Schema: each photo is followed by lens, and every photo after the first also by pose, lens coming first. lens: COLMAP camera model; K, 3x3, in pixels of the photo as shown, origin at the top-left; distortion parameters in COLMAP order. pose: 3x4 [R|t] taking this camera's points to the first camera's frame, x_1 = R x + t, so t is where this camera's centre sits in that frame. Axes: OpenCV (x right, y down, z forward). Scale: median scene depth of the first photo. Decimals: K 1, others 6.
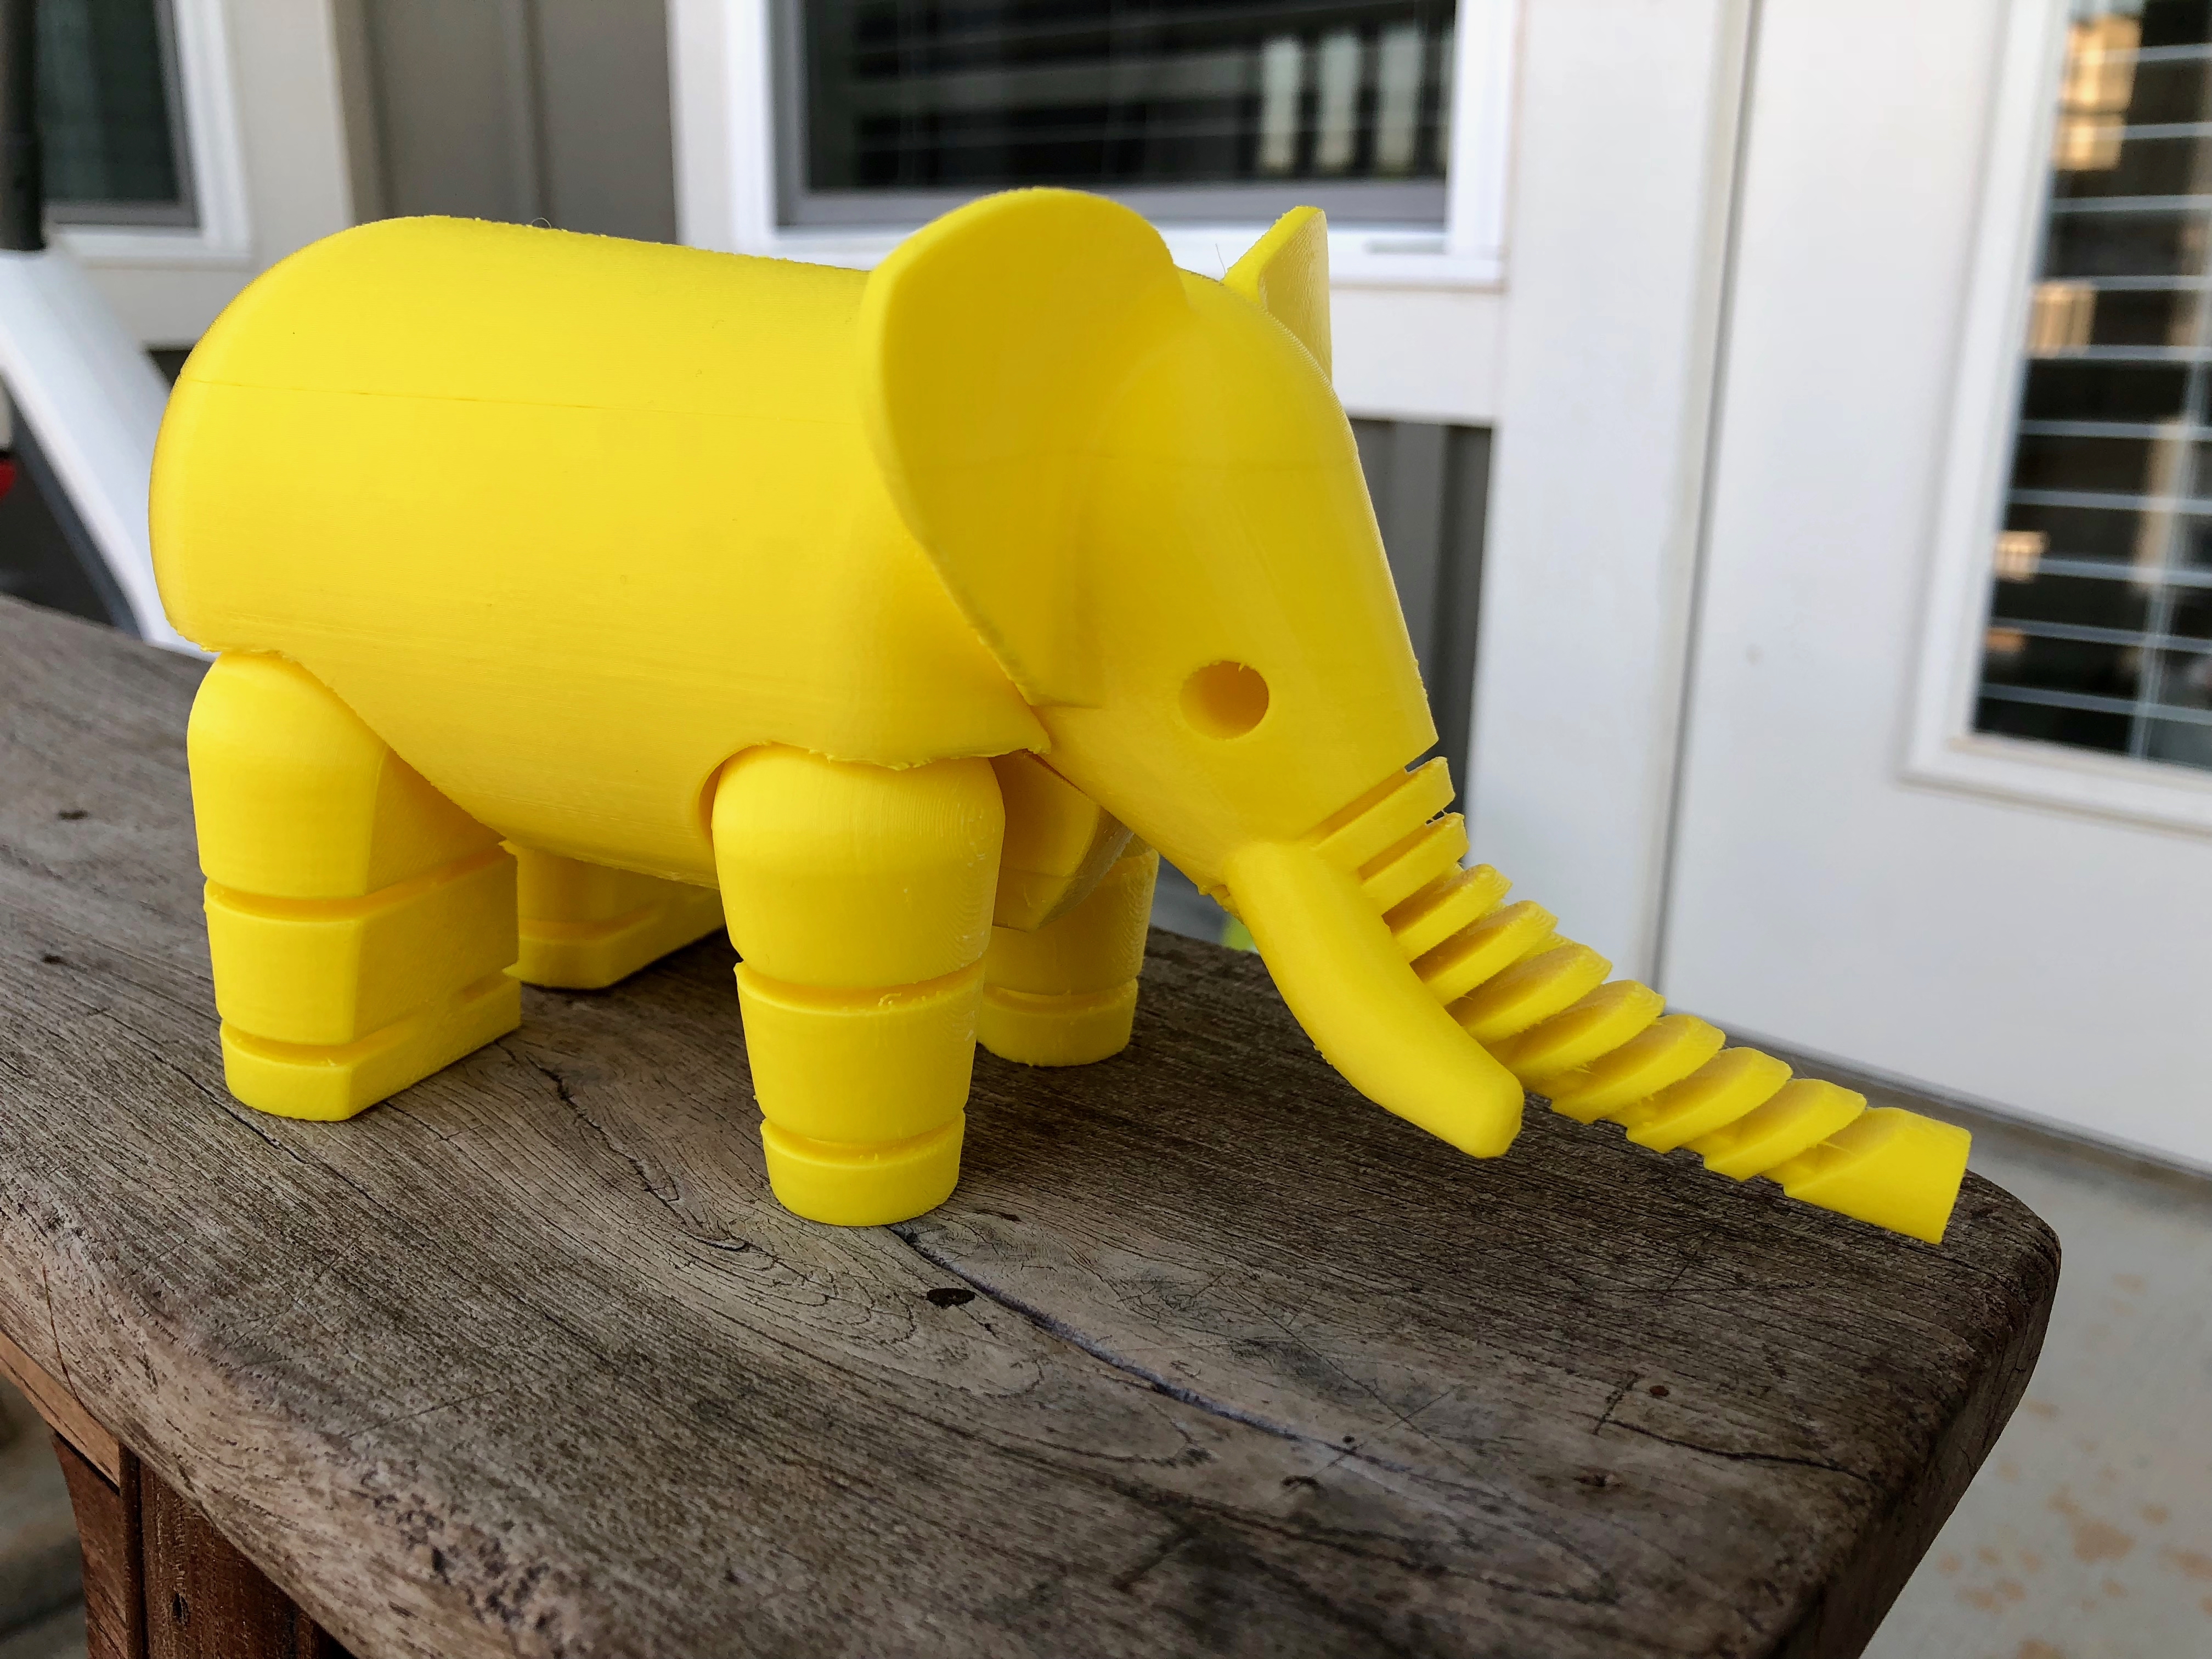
lens RADIAL K [[1781.4, 0, 1115.4], [0, 1781.4, 817.6], [0, 0, 1]] dist [-0.026342, 0.033656]
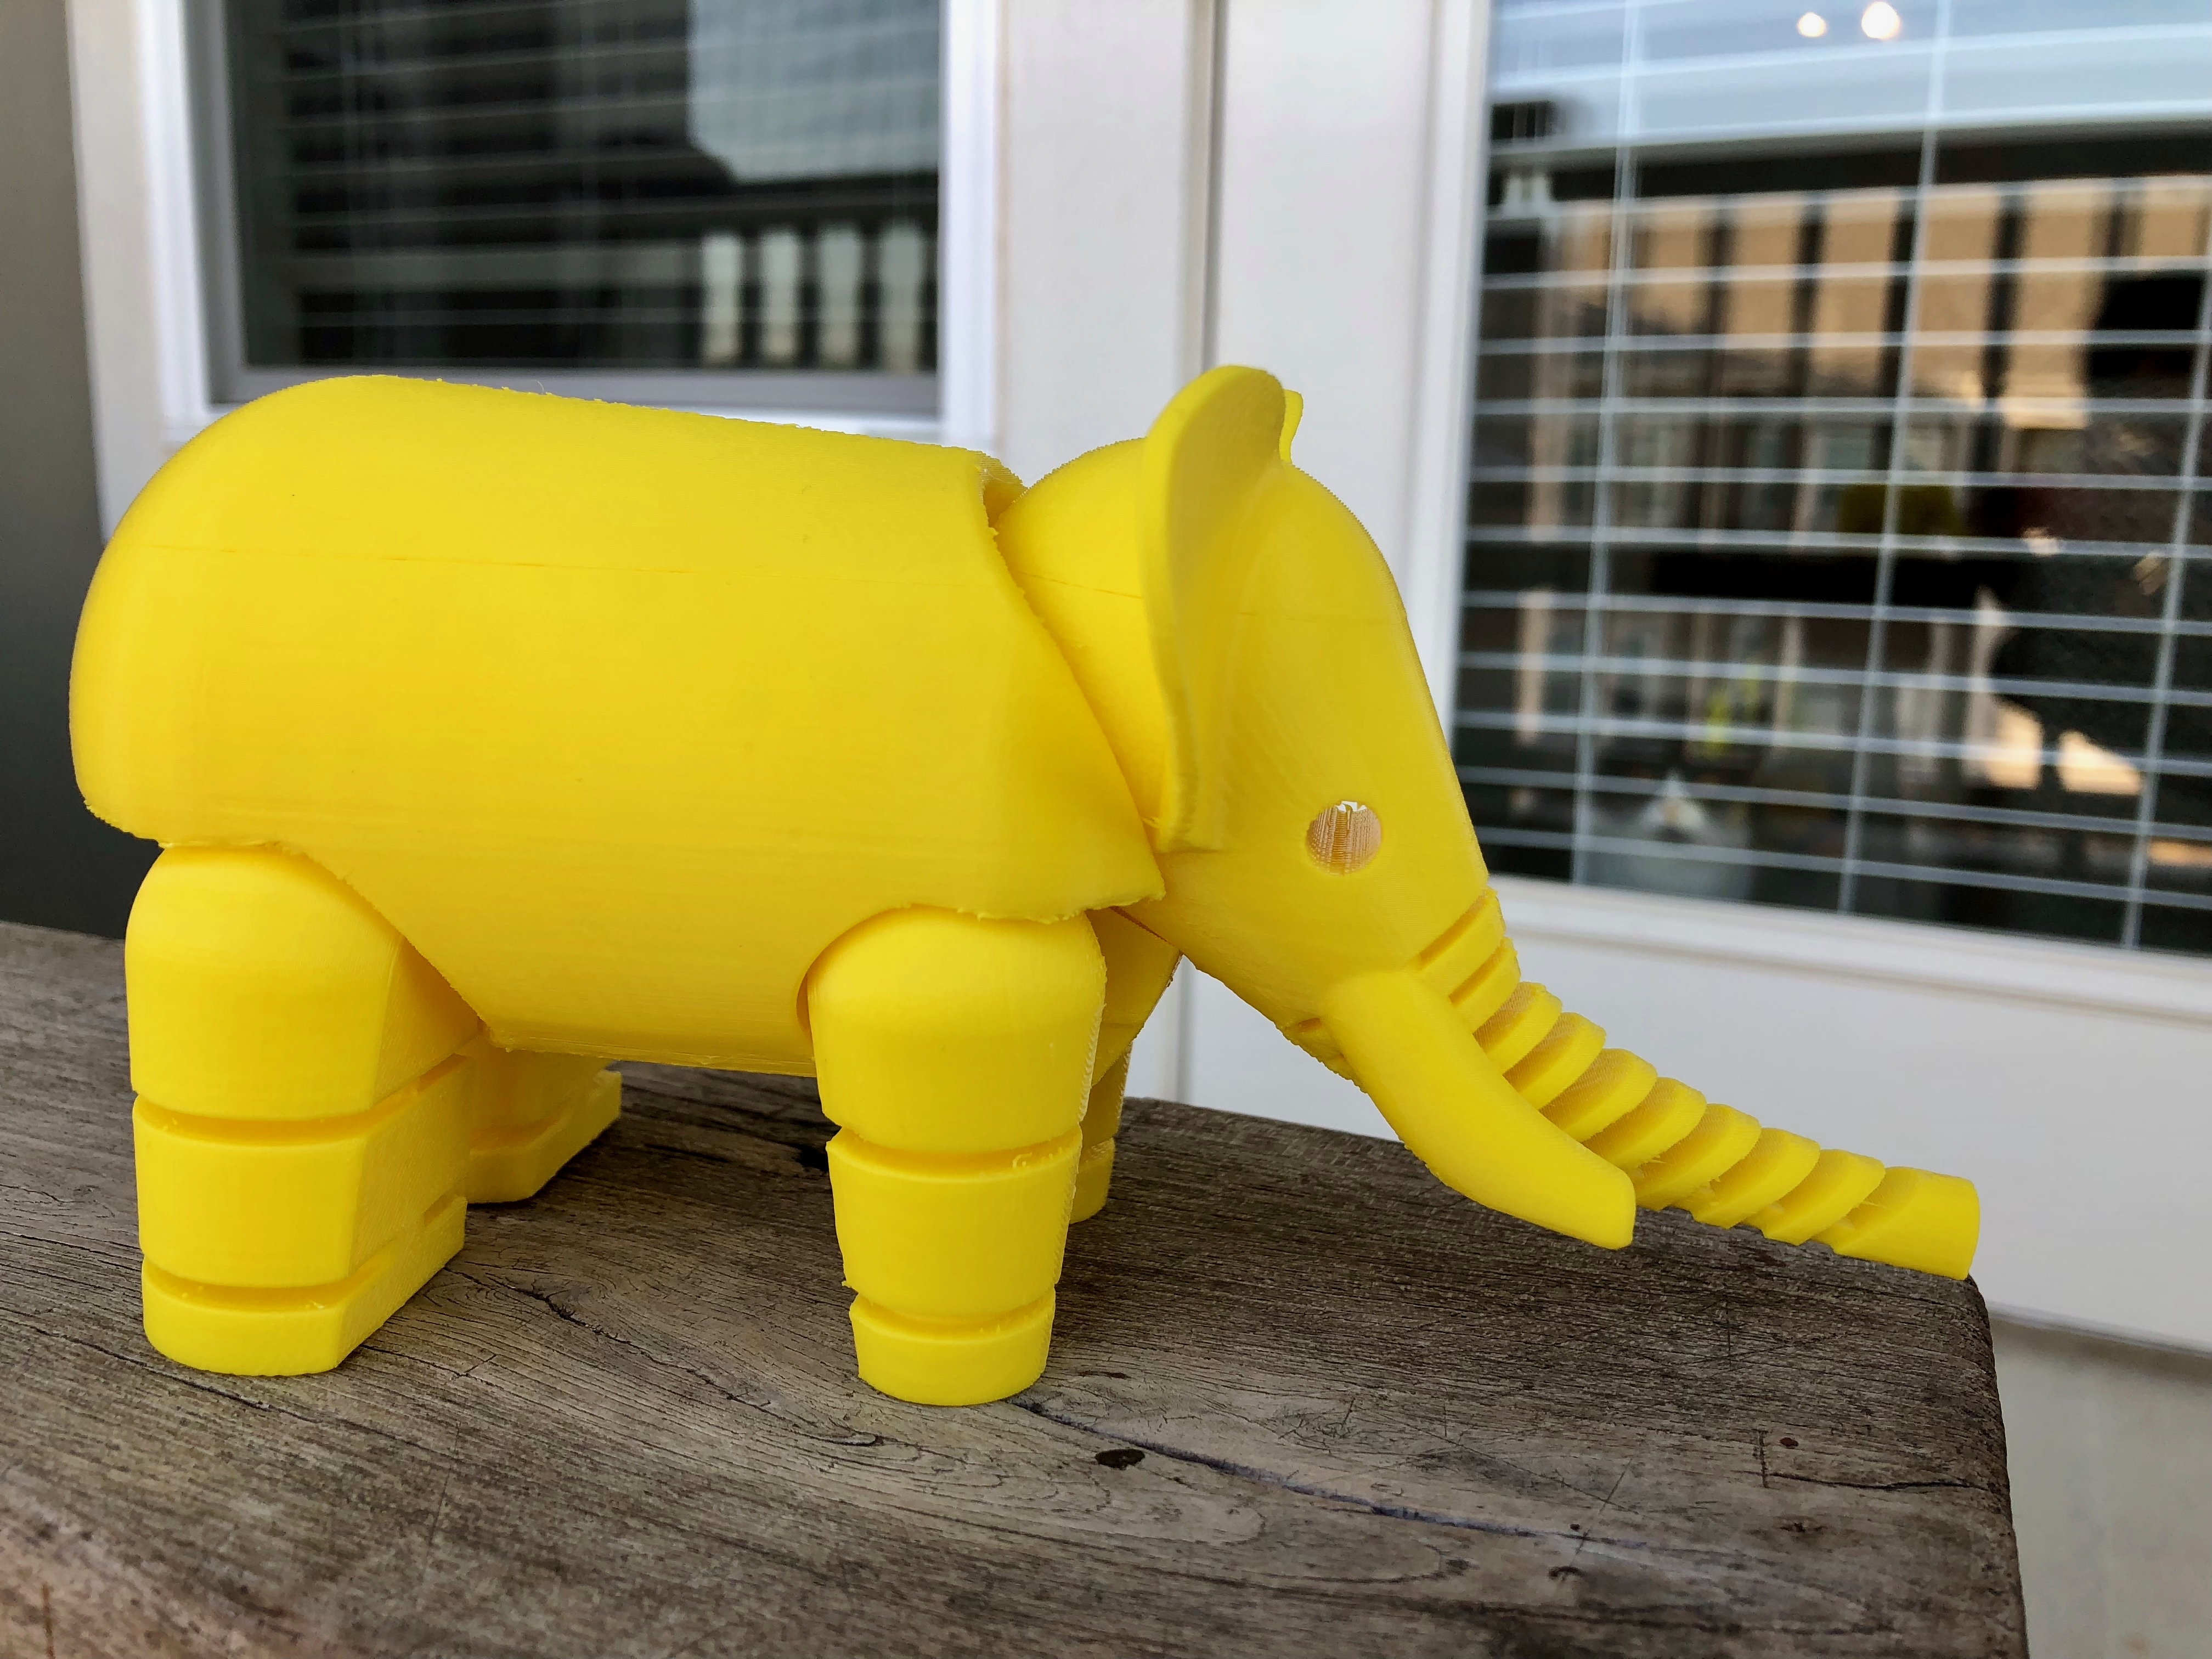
lens RADIAL K [[1781.4, 0, 1090.3], [0, 1781.4, 846.0], [0, 0, 1]] dist [-0.026342, 0.033656]
pose [[0.957427, -0.048944, 0.284496, -0.362486], [0.072632, 0.994661, -0.073314, 0.004011], [-0.279388, 0.090857, 0.955870, 0.033449]]
